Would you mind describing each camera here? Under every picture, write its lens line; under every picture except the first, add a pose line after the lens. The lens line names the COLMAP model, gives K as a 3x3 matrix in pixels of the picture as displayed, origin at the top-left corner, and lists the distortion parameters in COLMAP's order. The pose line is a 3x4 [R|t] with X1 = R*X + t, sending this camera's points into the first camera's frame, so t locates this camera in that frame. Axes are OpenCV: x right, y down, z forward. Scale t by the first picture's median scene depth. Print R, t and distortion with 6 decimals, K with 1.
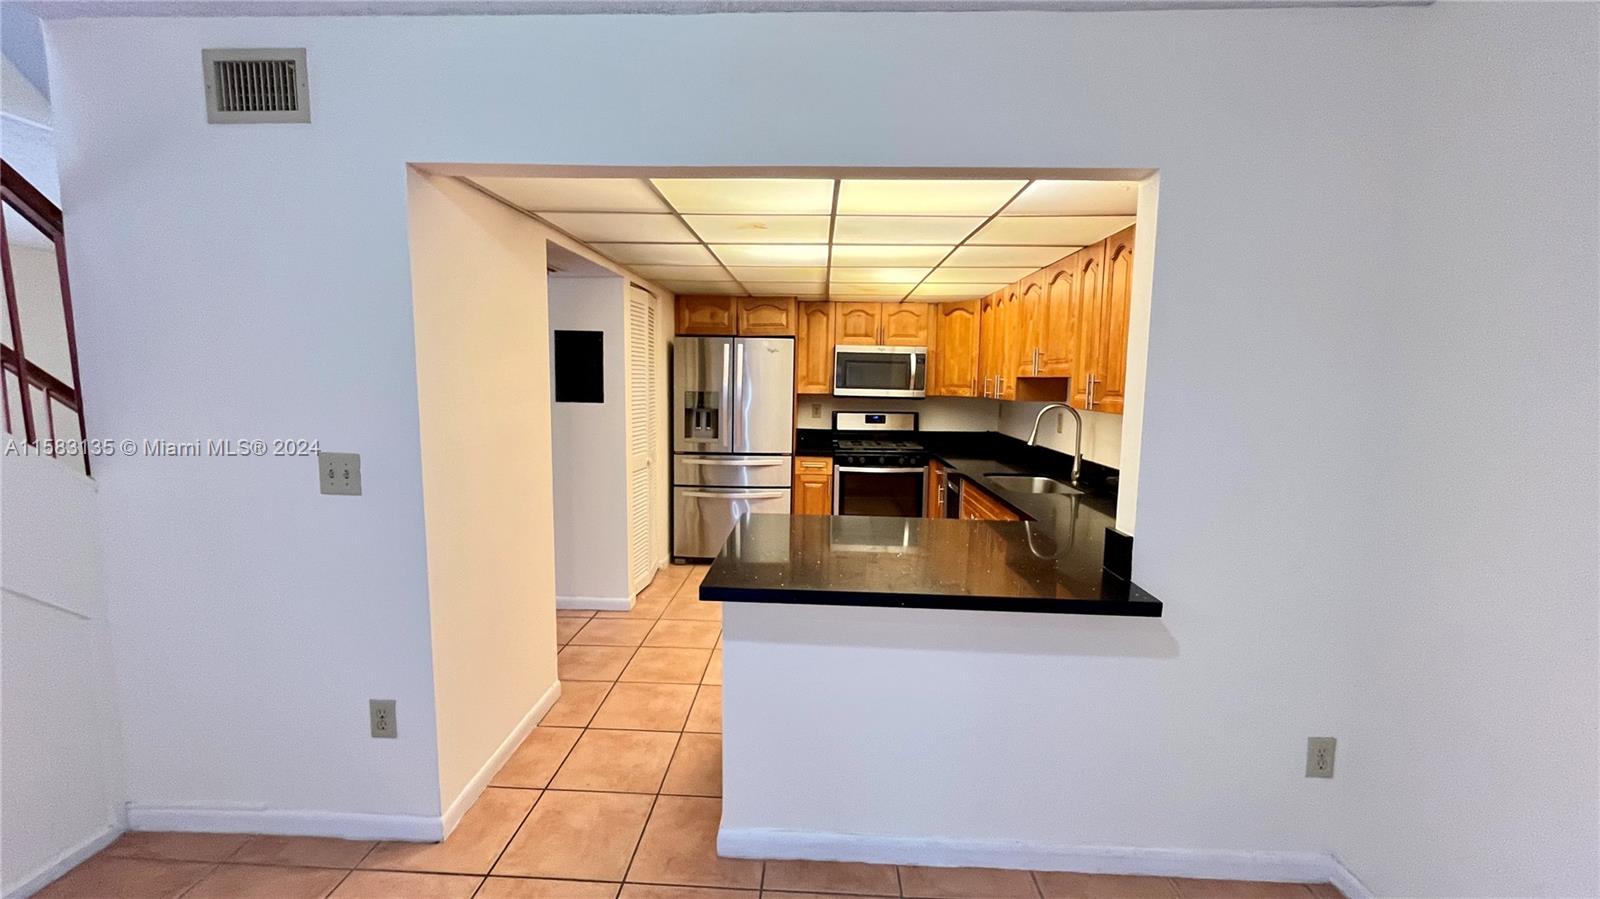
lens RADIAL K [[646.9, 0, 794.6], [0, 646.9, 449.3], [0, 0, 1]] dist [-0.002613, -0.000293]
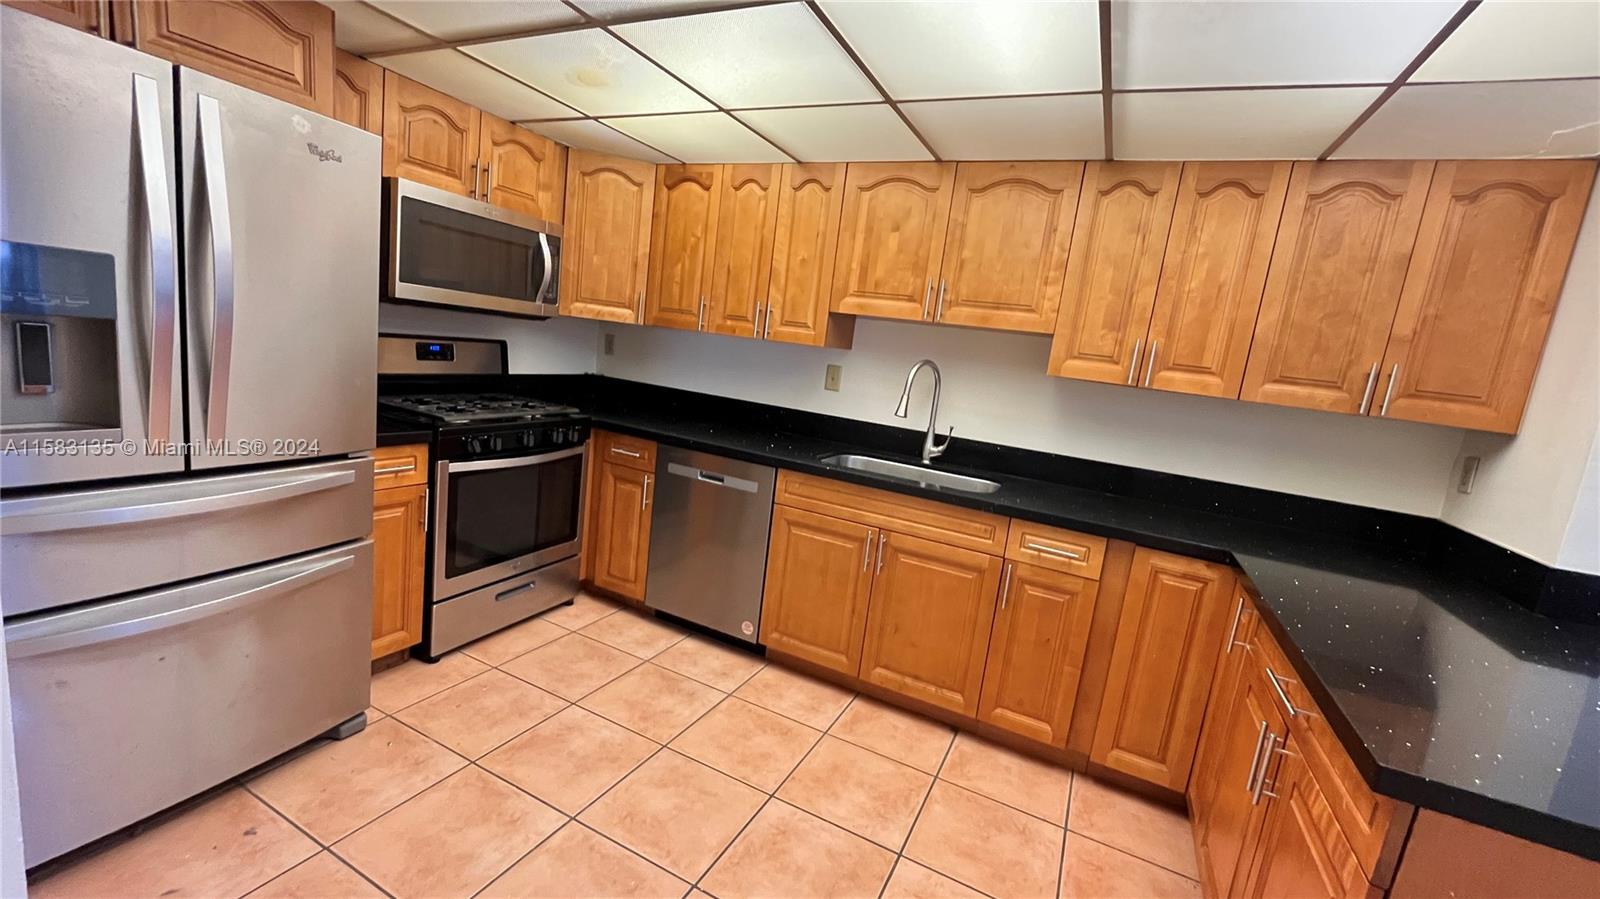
lens RADIAL K [[646.9, 0, 794.9], [0, 646.9, 449.5], [0, 0, 1]] dist [-0.002613, -0.000293]
pose [[0.412597, -0.114831, 0.903647, -0.249472], [-0.014859, 0.991042, 0.132722, -0.048522], [-0.910793, -0.068188, 0.407194, 0.624359]]
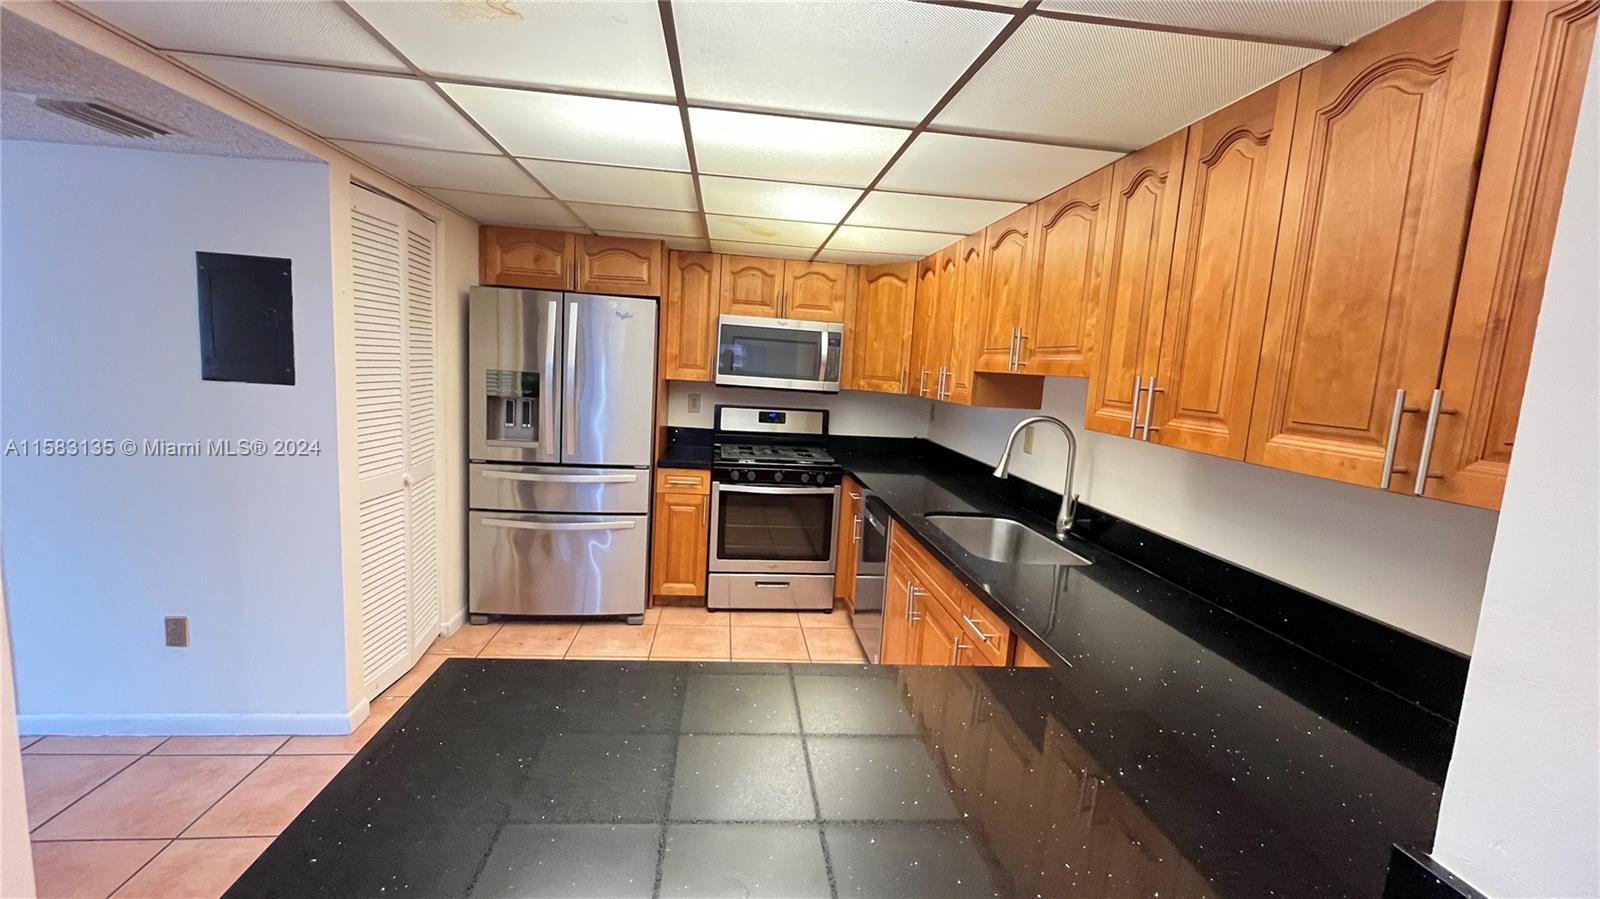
lens RADIAL K [[646.9, 0, 794.9], [0, 646.9, 448.3], [0, 0, 1]] dist [-0.002613, -0.000293]
pose [[0.988693, 0.026621, 0.147570, 0.047352], [-0.030506, 0.999243, 0.024127, -0.034300], [-0.146817, -0.028356, 0.988757, 0.291668]]
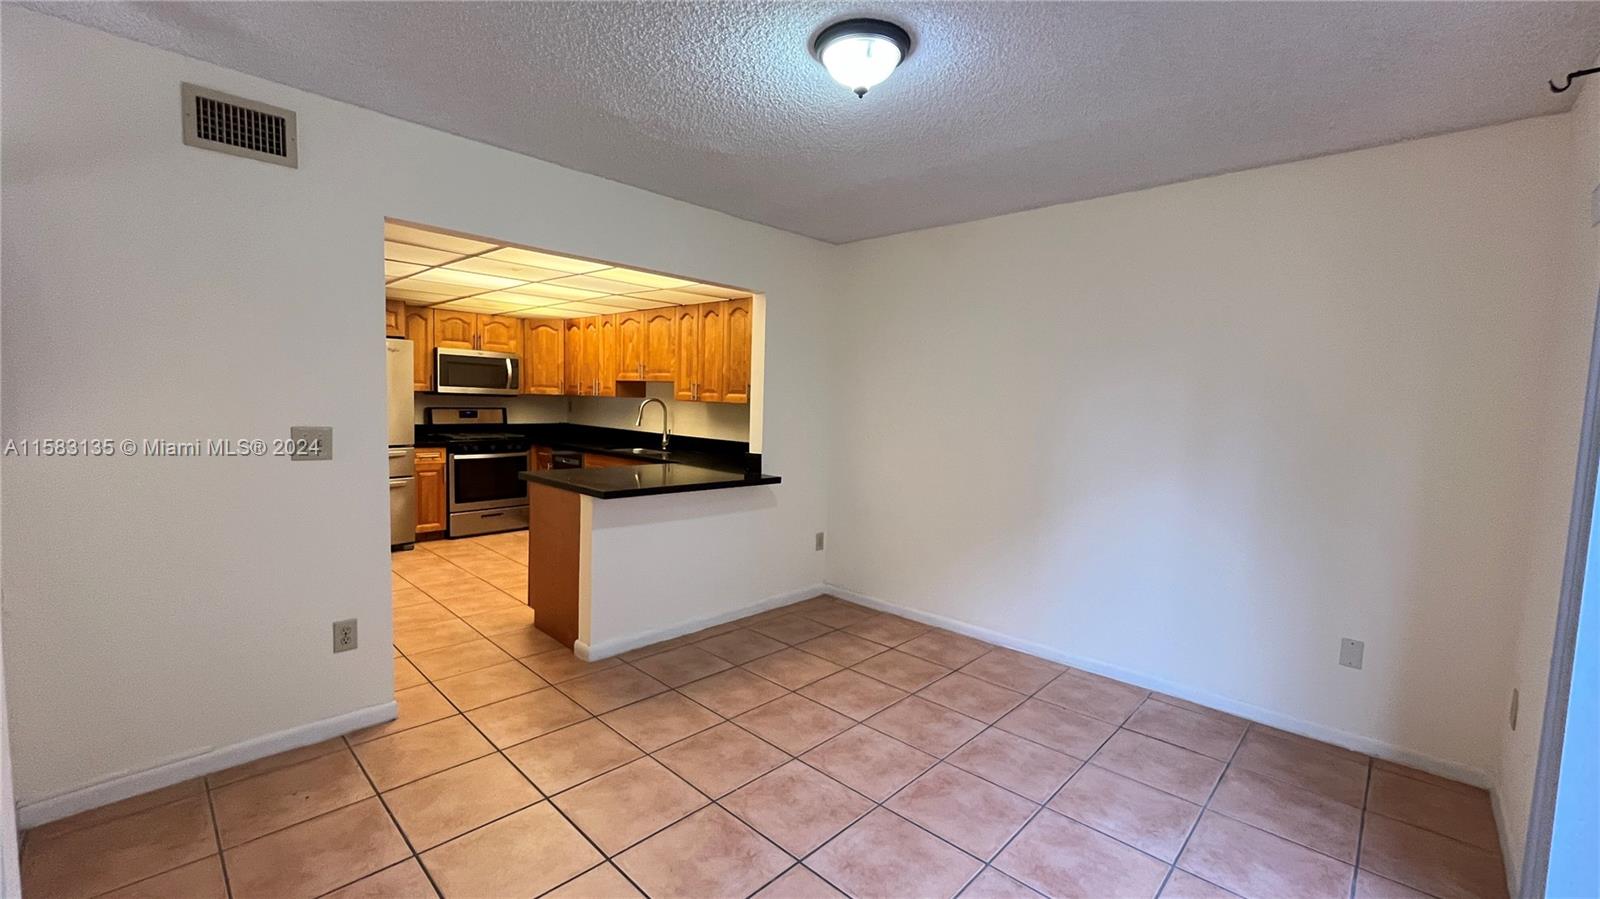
lens RADIAL K [[646.9, 0, 796.0], [0, 646.9, 450.5], [0, 0, 1]] dist [-0.002613, -0.000293]
pose [[0.662991, -0.054573, 0.746635, -0.397802], [0.058773, 0.998055, 0.020761, 0.031717], [-0.746316, 0.030117, 0.664910, -0.213175]]
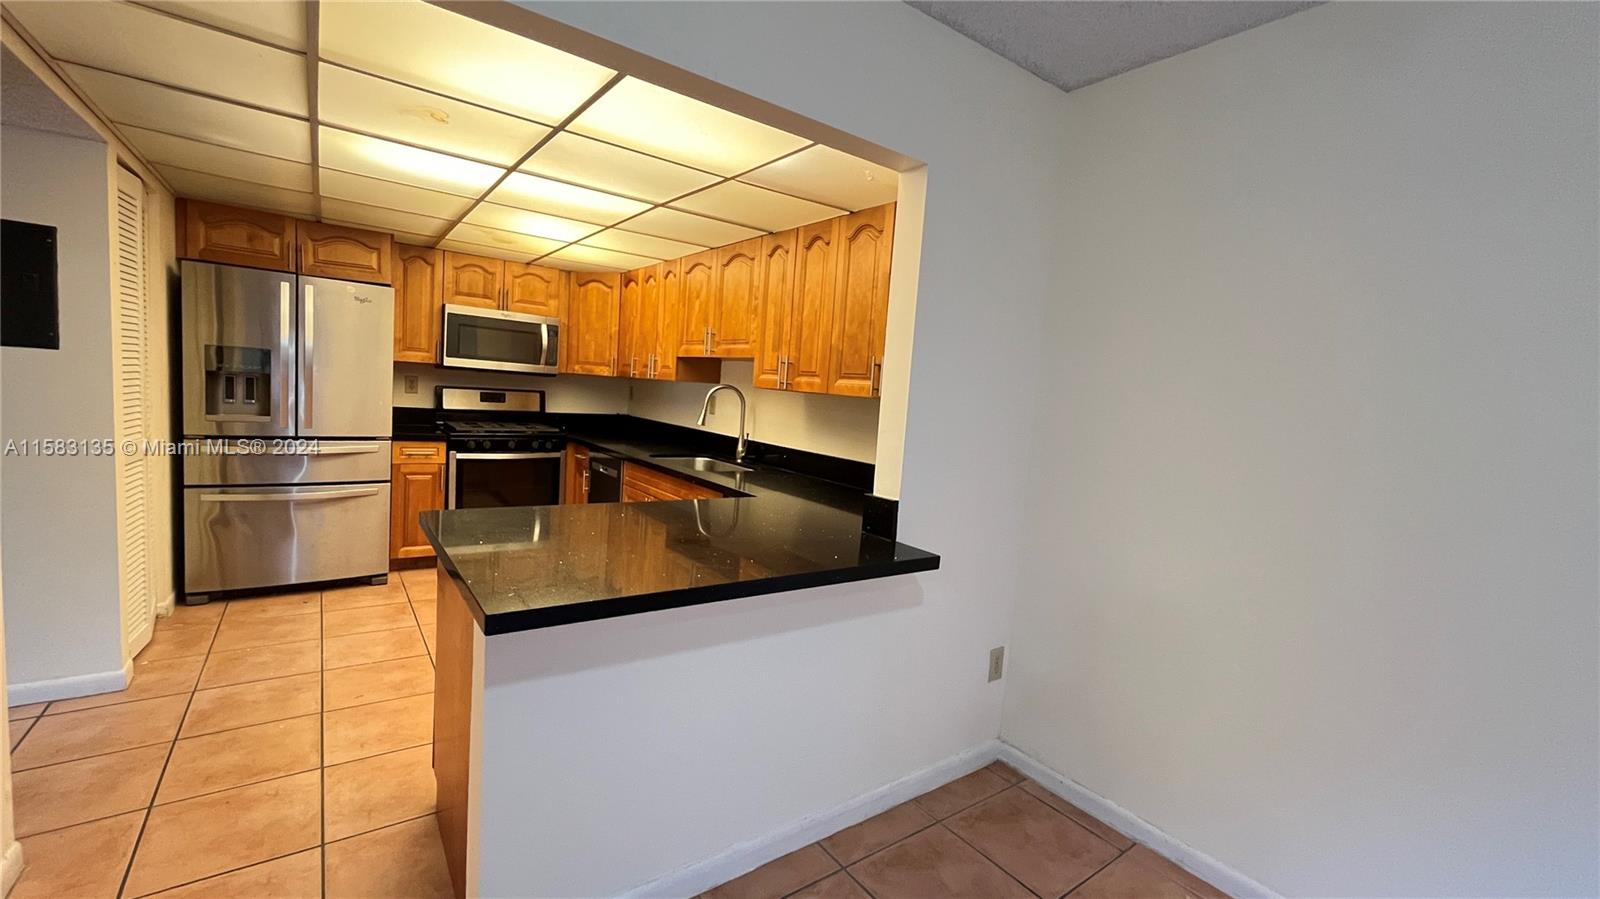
lens RADIAL K [[646.9, 0, 795.1], [0, 646.9, 449.9], [0, 0, 1]] dist [-0.002613, -0.000293]
pose [[0.782985, -0.017517, 0.621794, -0.108441], [0.007144, 0.999791, 0.019169, 0.010527], [-0.622000, -0.010567, 0.782946, 0.096889]]
